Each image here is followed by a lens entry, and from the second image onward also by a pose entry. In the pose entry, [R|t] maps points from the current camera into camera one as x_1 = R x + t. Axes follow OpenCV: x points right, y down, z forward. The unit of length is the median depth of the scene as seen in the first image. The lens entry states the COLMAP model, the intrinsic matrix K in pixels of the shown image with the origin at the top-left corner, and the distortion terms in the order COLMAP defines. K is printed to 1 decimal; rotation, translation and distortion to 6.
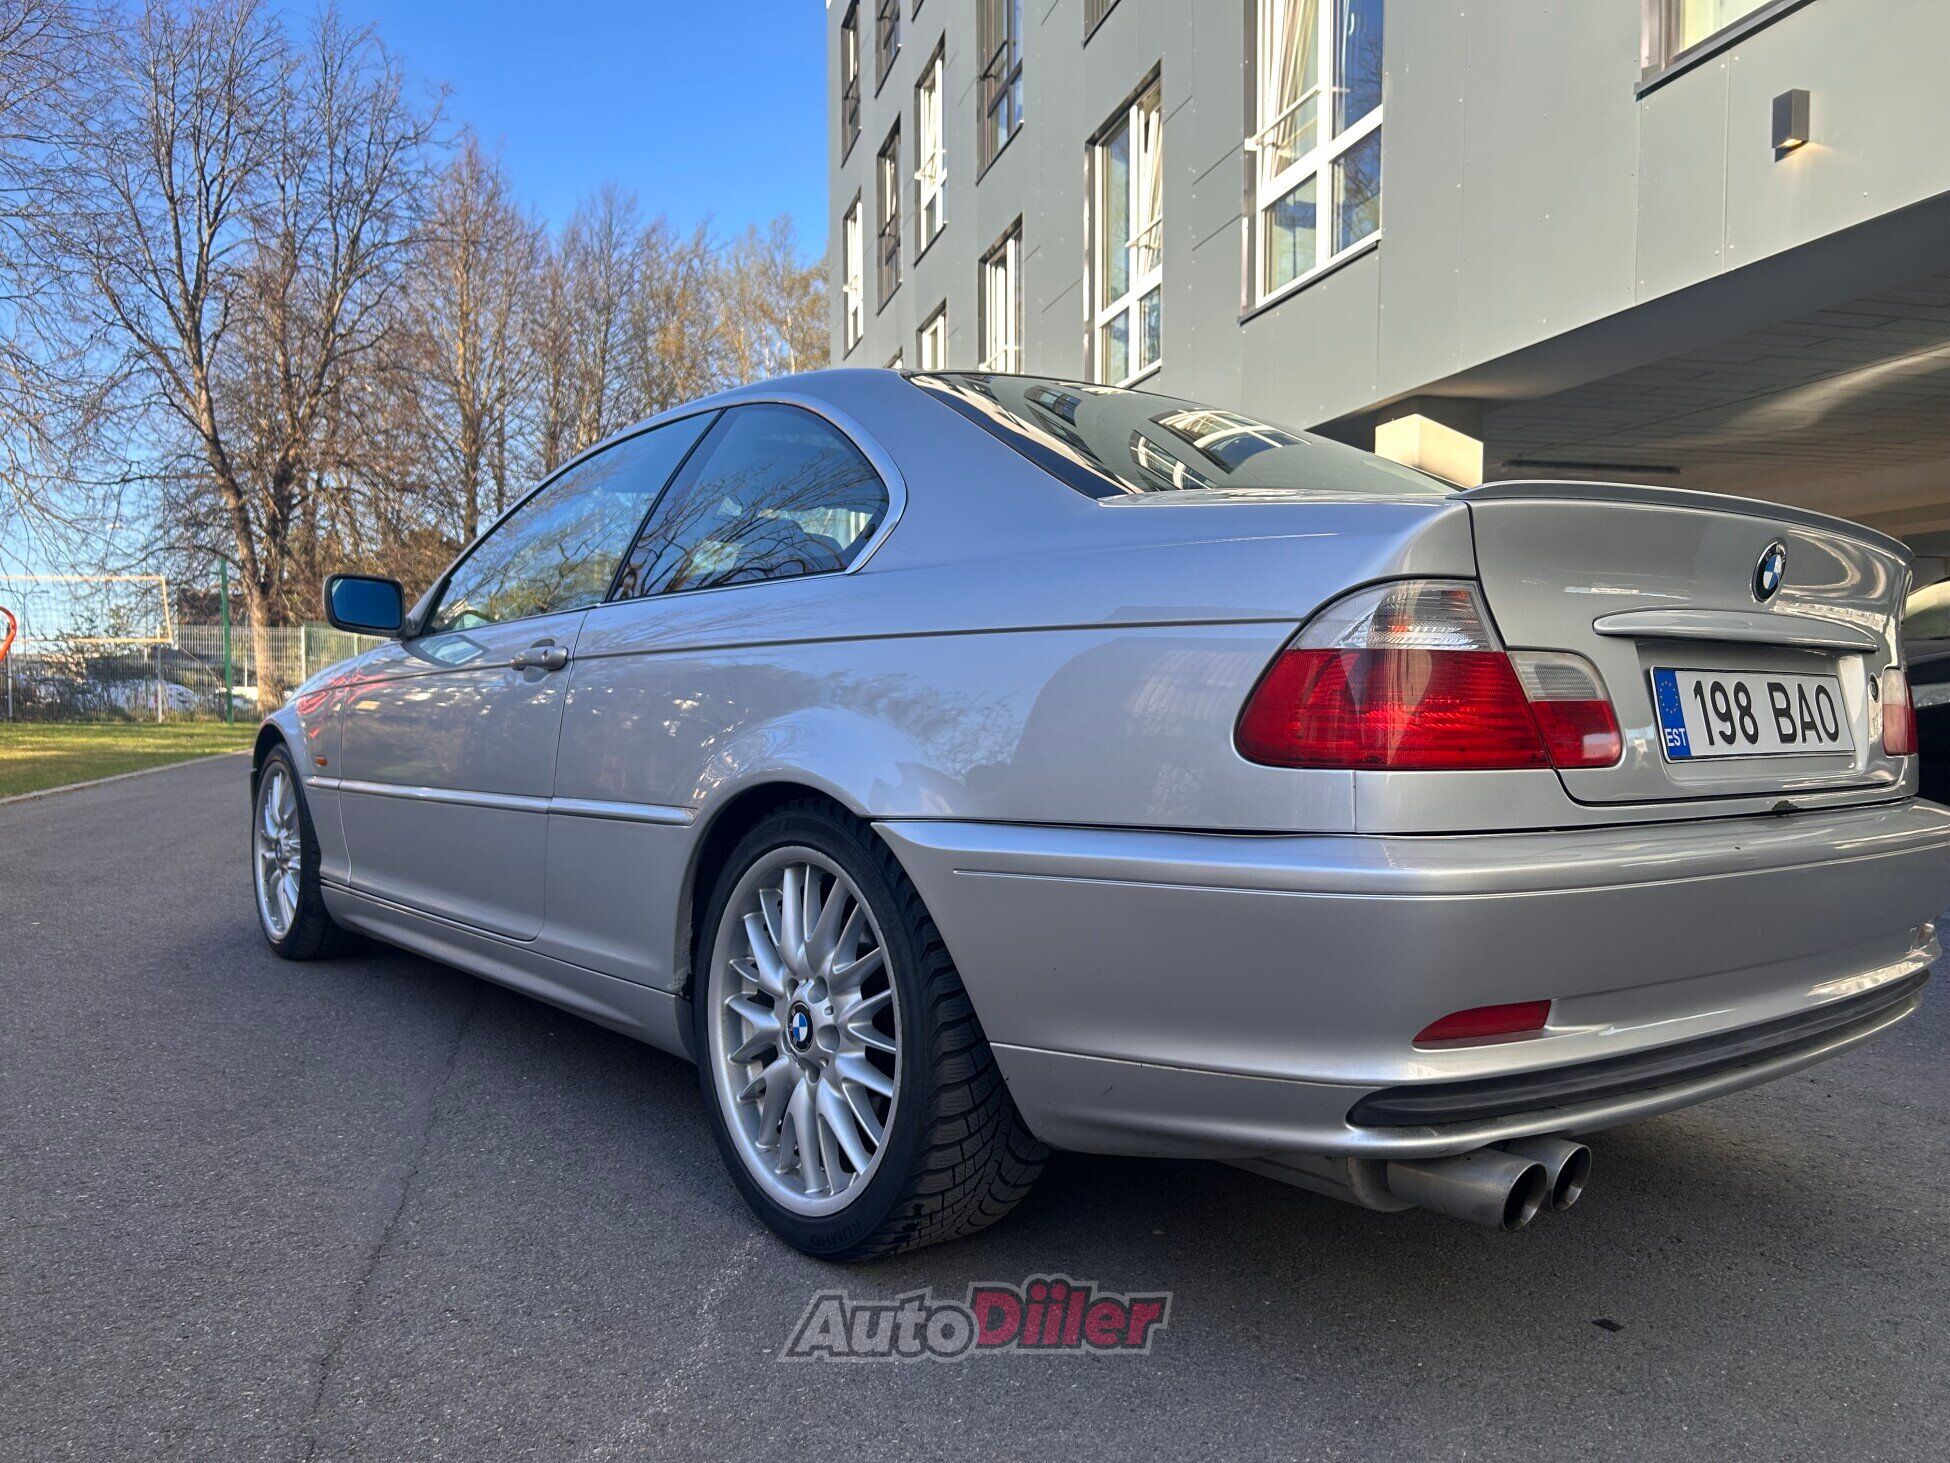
lens RADIAL K [[1489.3, 0, 990.3], [0, 1489.3, 729.3], [0, 0, 1]] dist [0.017396, -0.024353]
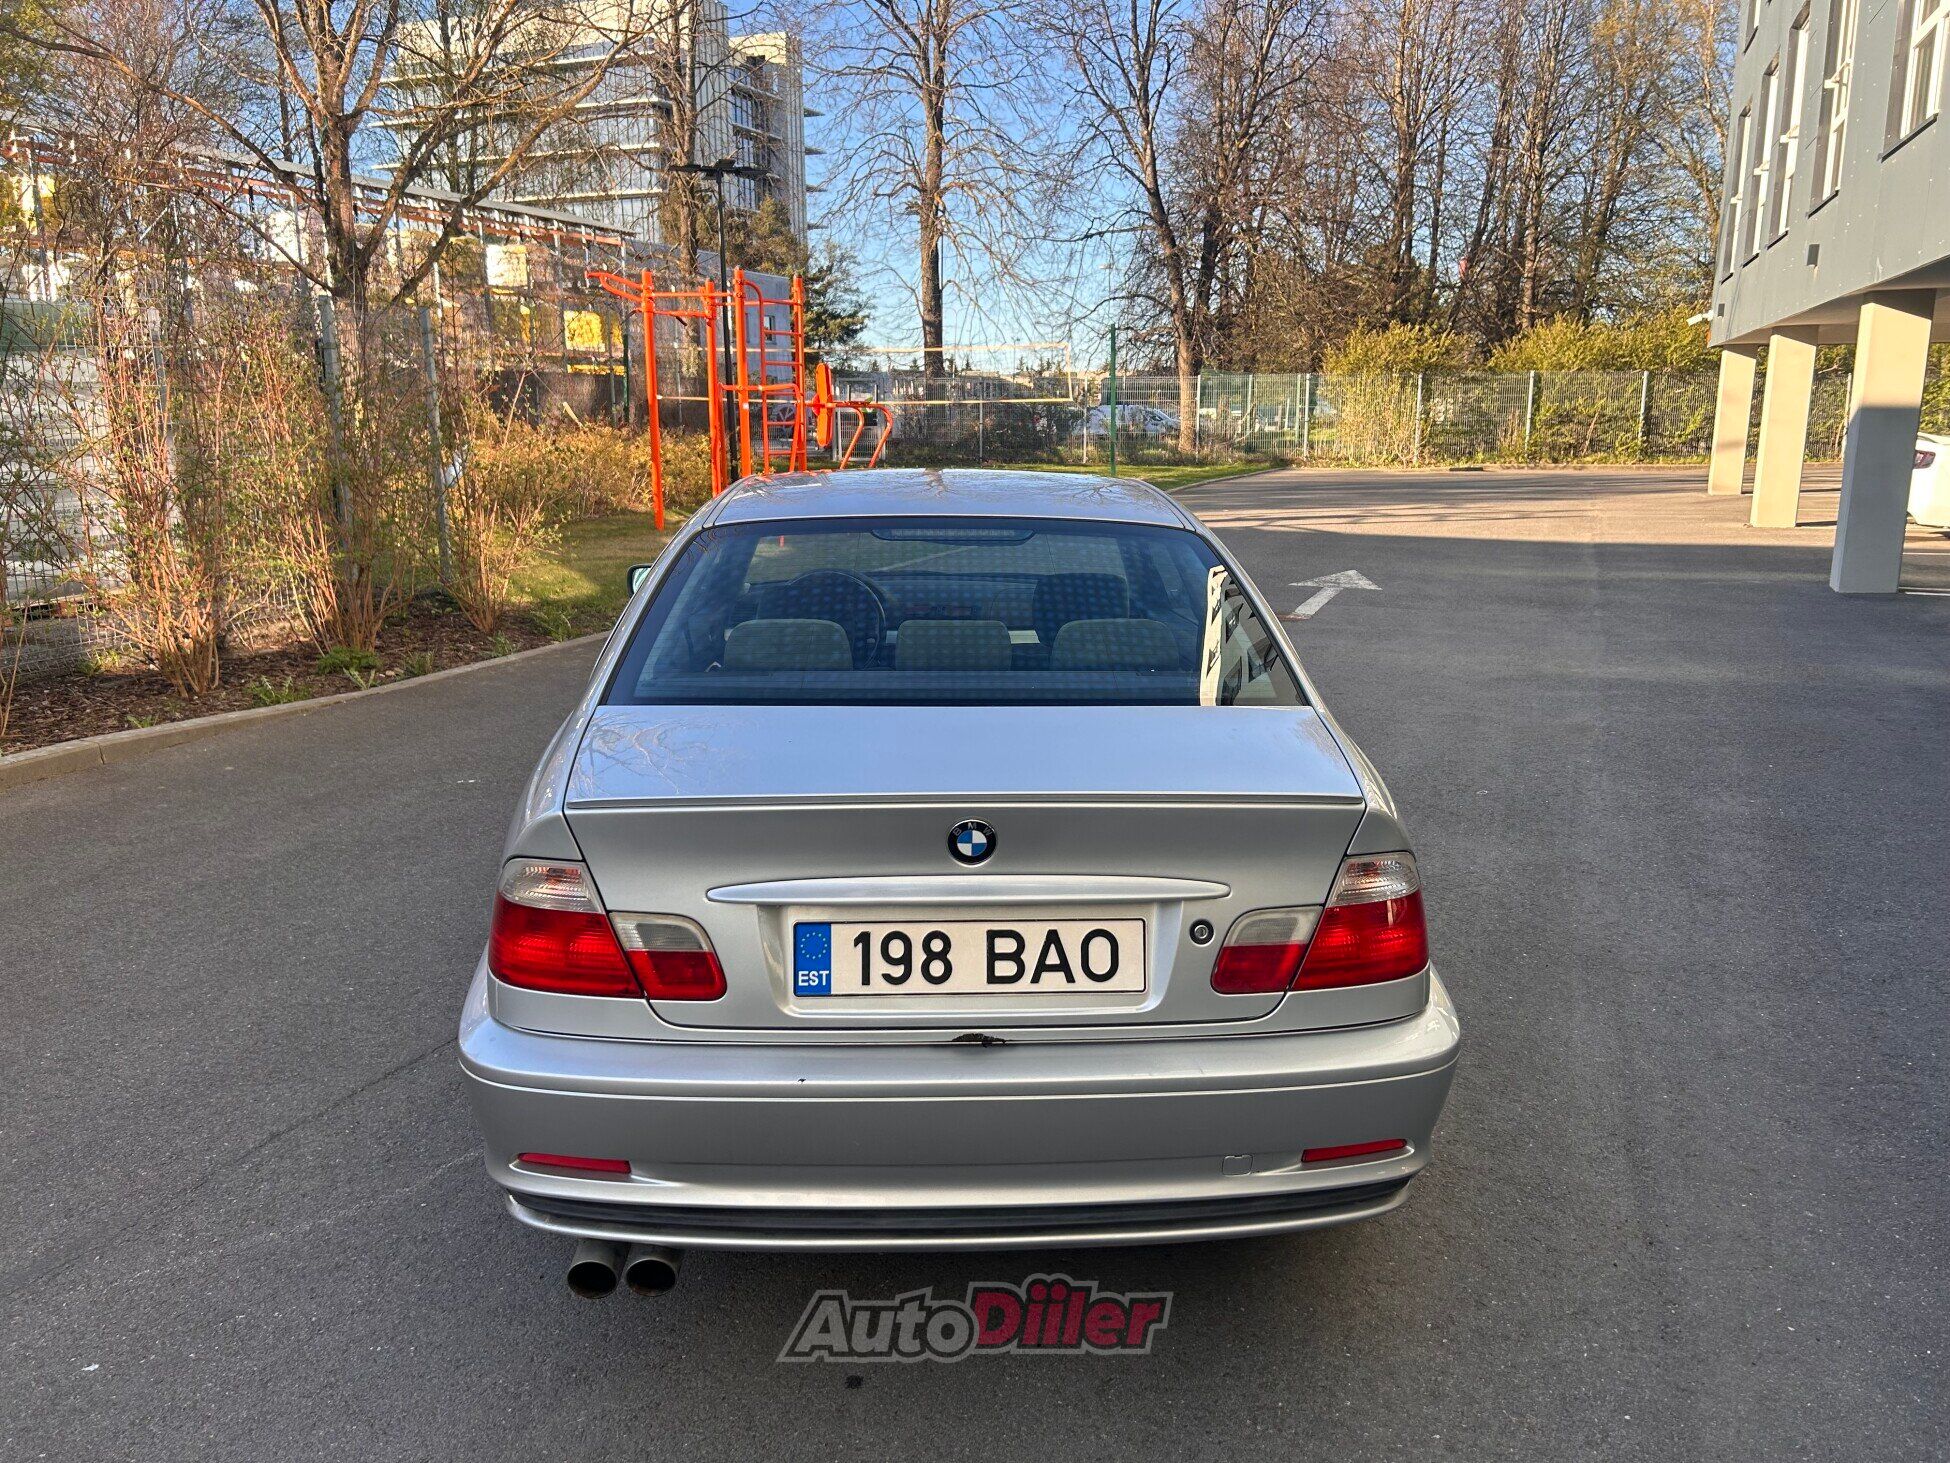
lens RADIAL K [[1489.3, 0, 978.6], [0, 1489.3, 693.4], [0, 0, 1]] dist [0.017396, -0.024353]
pose [[0.804083, 0.109808, -0.584289, 0.221251], [-0.009113, 0.984956, 0.172566, -0.077875], [0.594448, -0.133432, 0.792987, 0.019581]]
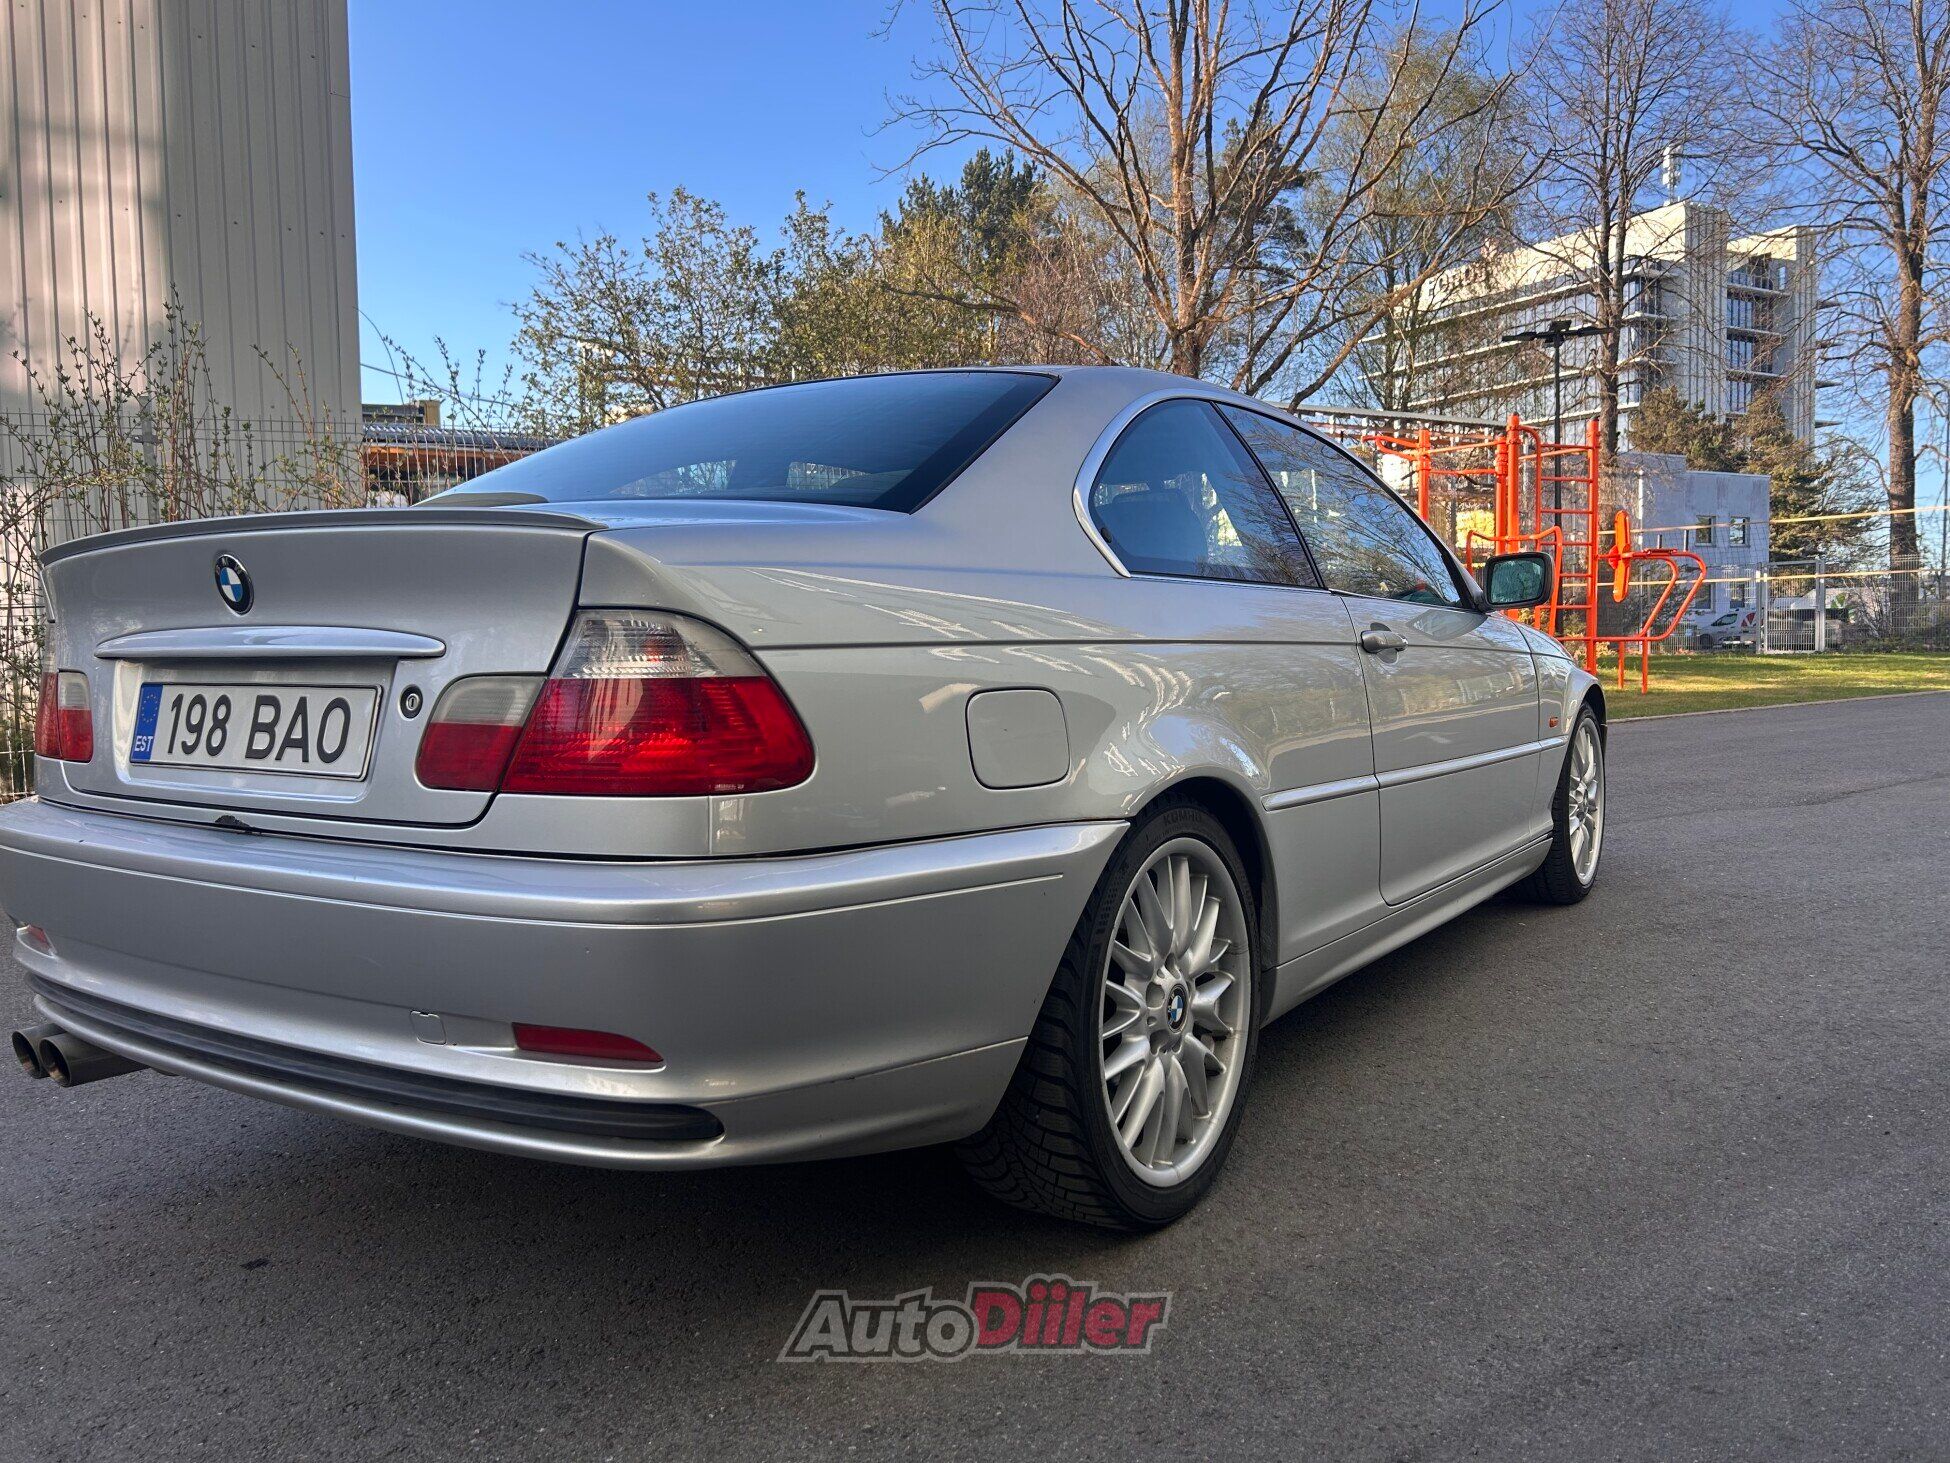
lens RADIAL K [[1489.3, 0, 983.3], [0, 1489.3, 693.9], [0, 0, 1]] dist [0.017396, -0.024353]
pose [[0.300780, 0.026680, -0.953320, 0.301349], [-0.000980, 0.999617, 0.027666, -0.011345], [0.953693, -0.007387, 0.300691, 0.219161]]
